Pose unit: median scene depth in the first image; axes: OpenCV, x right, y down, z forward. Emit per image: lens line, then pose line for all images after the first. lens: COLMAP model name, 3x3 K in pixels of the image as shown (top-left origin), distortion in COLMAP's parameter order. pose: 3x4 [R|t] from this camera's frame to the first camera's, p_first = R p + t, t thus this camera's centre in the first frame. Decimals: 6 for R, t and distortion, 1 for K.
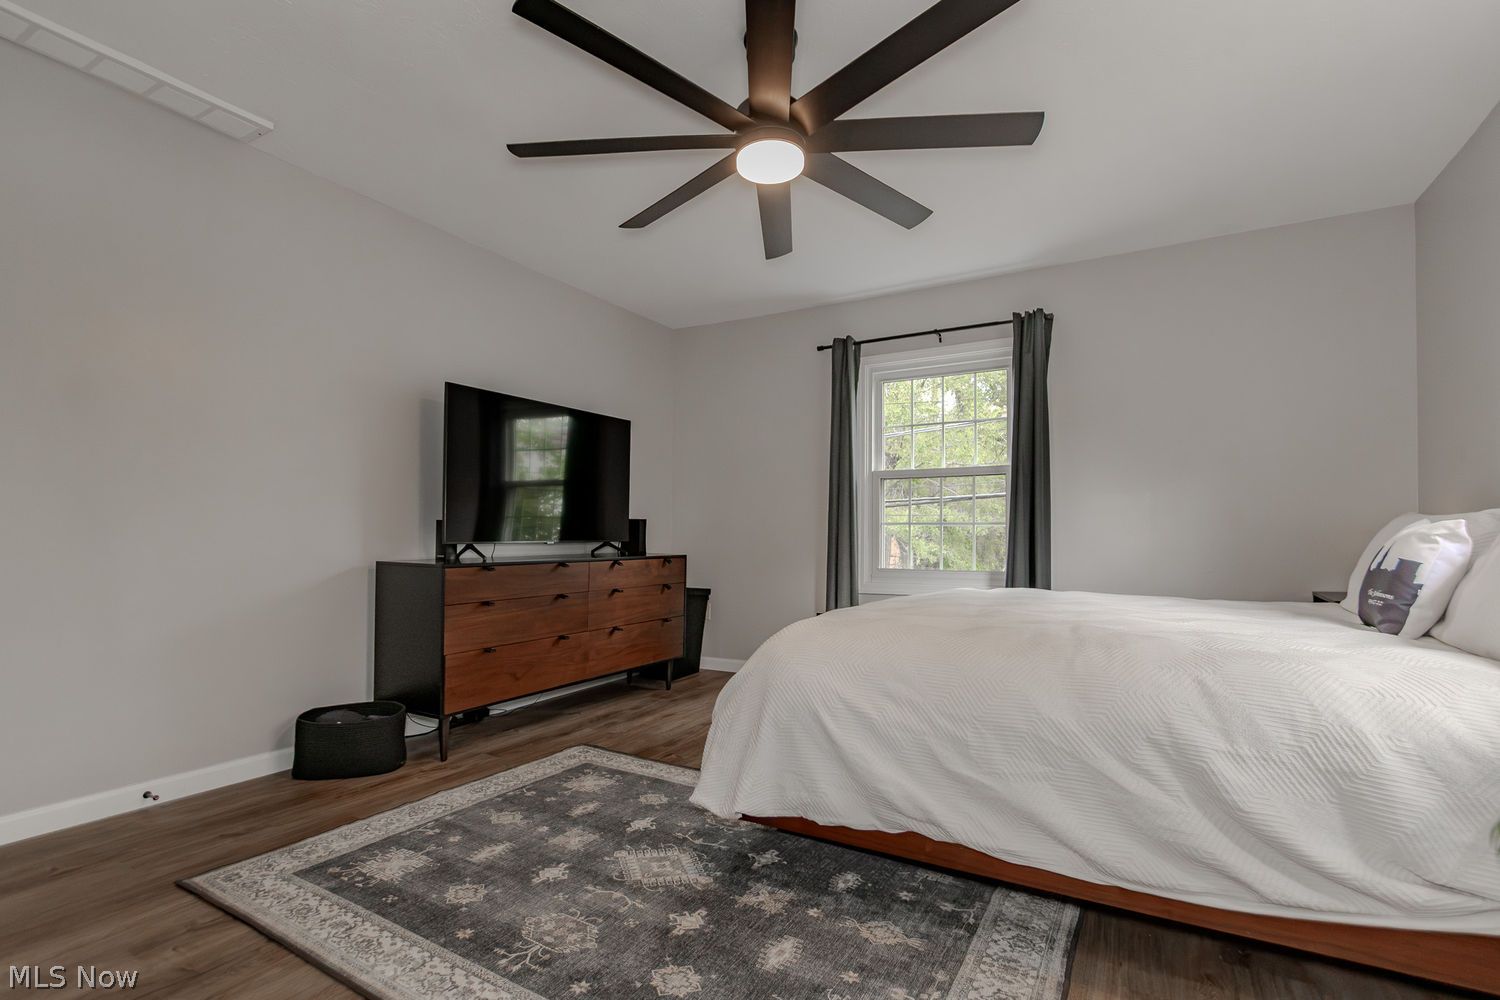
lens RADIAL K [[701.7, 0, 737.6], [0, 701.7, 507.4], [0, 0, 1]] dist [0.010398, -0.007213]
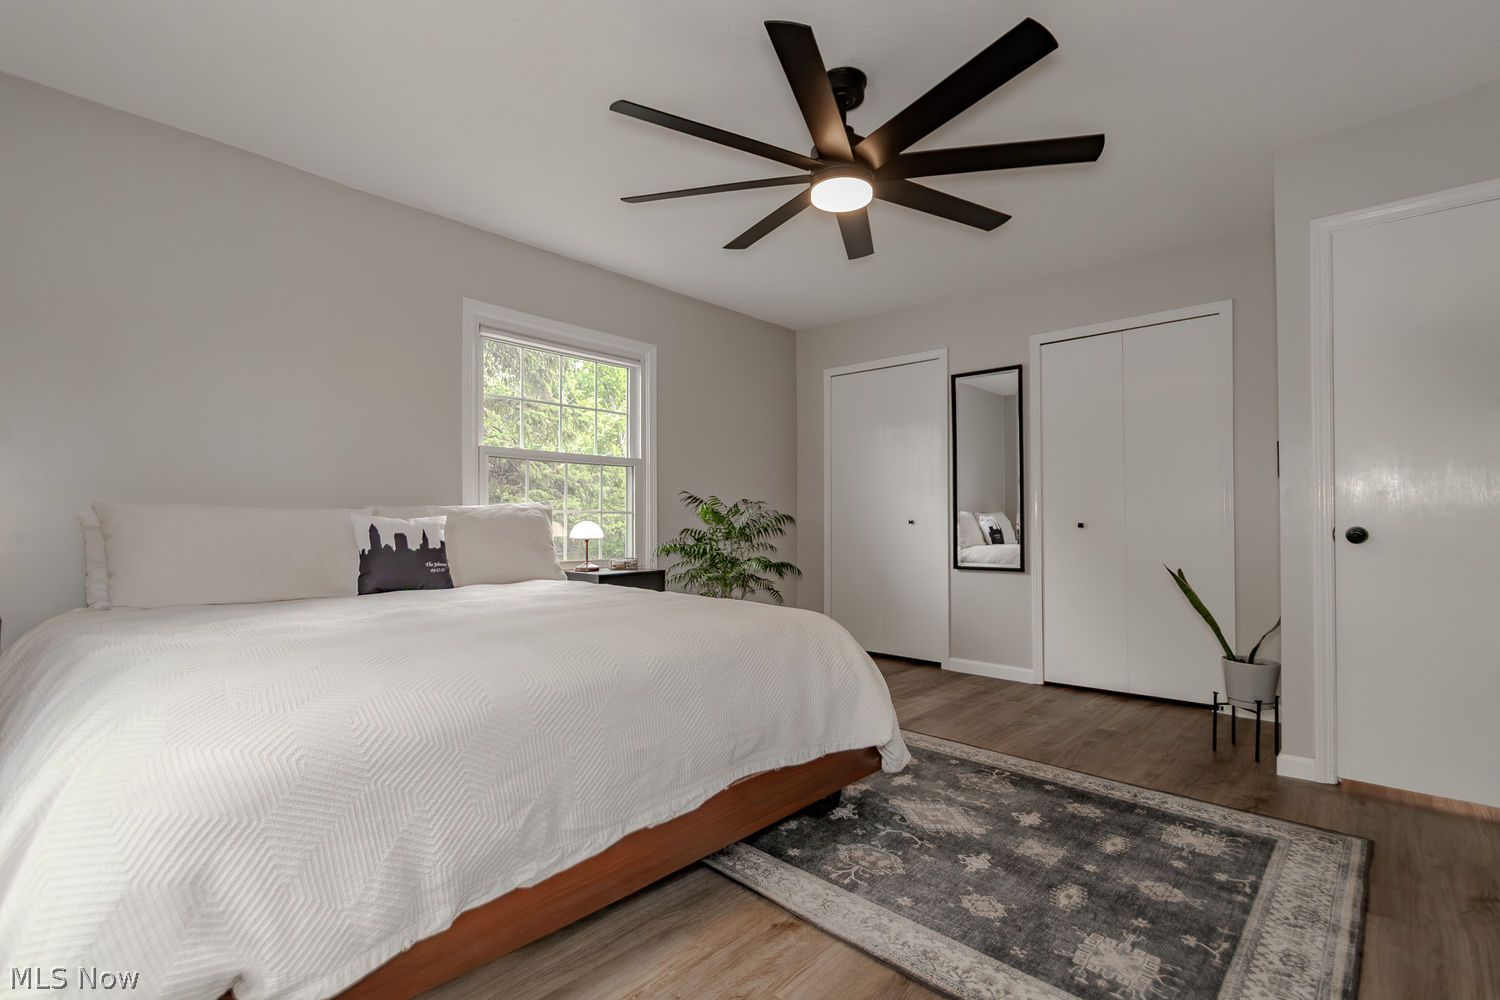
lens RADIAL K [[701.7, 0, 747.4], [0, 701.7, 502.5], [0, 0, 1]] dist [0.010398, -0.007213]
pose [[-0.980673, -0.001711, 0.195645, -0.029303], [-0.014036, 0.998000, -0.061630, 0.065789], [-0.195149, -0.063185, -0.978736, 2.117636]]
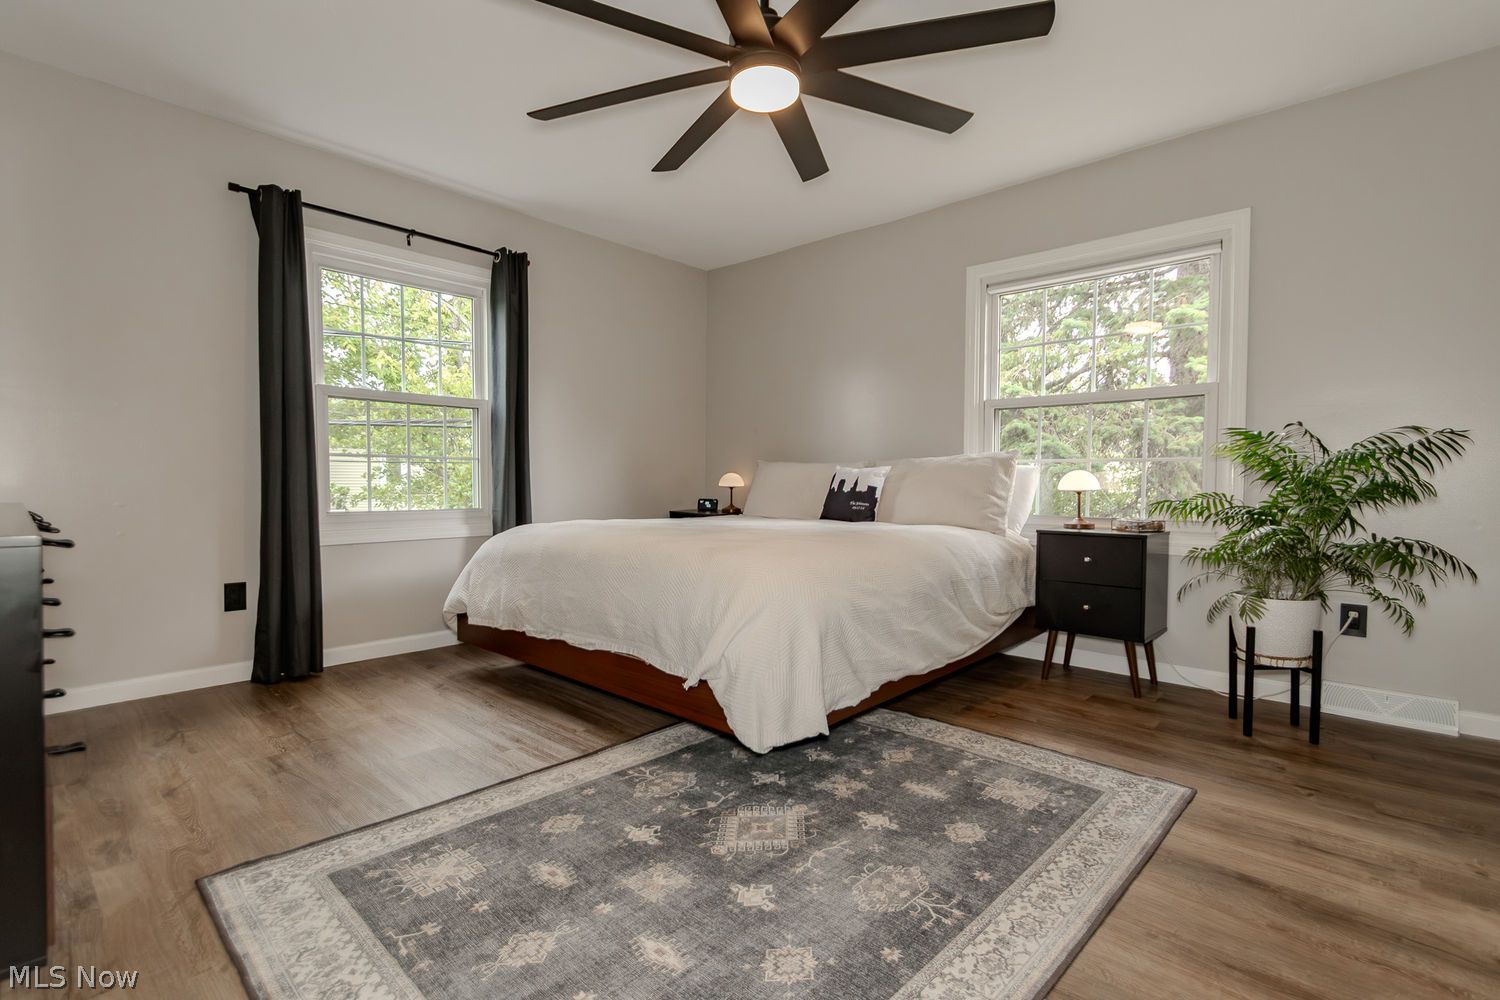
lens RADIAL K [[701.7, 0, 752.3], [0, 701.7, 500.6], [0, 0, 1]] dist [0.010398, -0.007213]
pose [[0.211752, -0.029000, 0.976893, -0.945413], [-0.043705, 0.998279, 0.039108, 0.045772], [-0.976346, -0.050976, 0.210121, 0.798394]]
